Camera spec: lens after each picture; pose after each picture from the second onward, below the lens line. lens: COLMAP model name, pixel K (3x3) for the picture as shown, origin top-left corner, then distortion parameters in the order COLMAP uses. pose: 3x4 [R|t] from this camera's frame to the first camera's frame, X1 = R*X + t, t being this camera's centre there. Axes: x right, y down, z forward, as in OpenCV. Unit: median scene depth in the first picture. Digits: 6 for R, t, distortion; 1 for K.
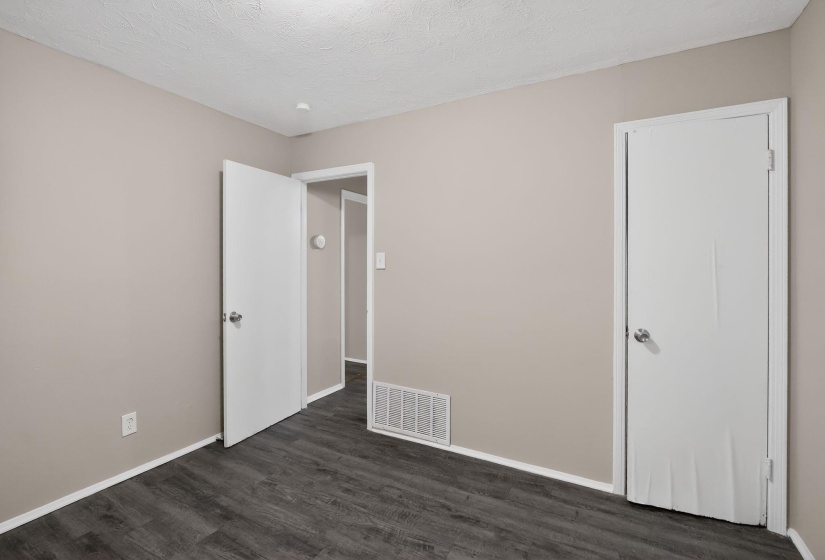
lens RADIAL K [[377.9, 0, 409.1], [0, 377.9, 272.1], [0, 0, 1]] dist [-0.014840, 0.000923]
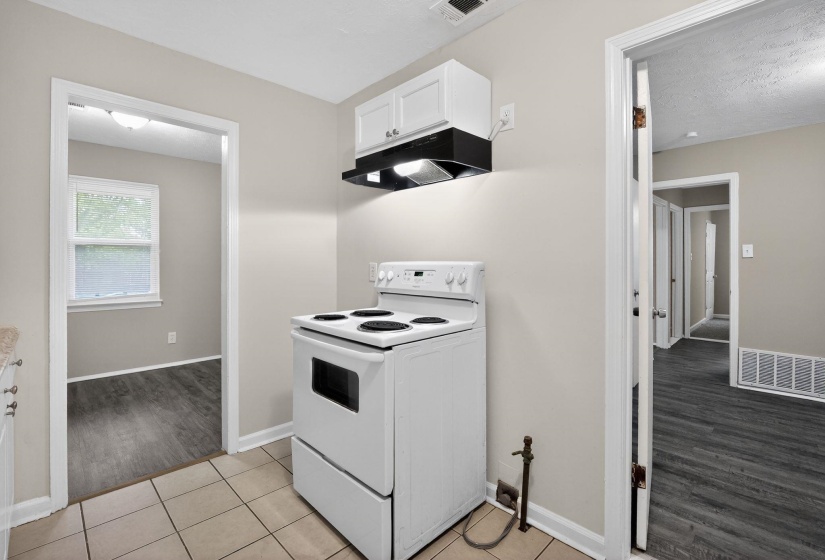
lens RADIAL K [[377.9, 0, 423.2], [0, 377.9, 264.7], [0, 0, 1]] dist [-0.014840, 0.000923]
pose [[0.958840, 0.004488, -0.283912, -0.784418], [-0.005802, 0.999976, -0.003787, 0.027194], [0.283888, 0.005279, 0.958843, -0.508519]]
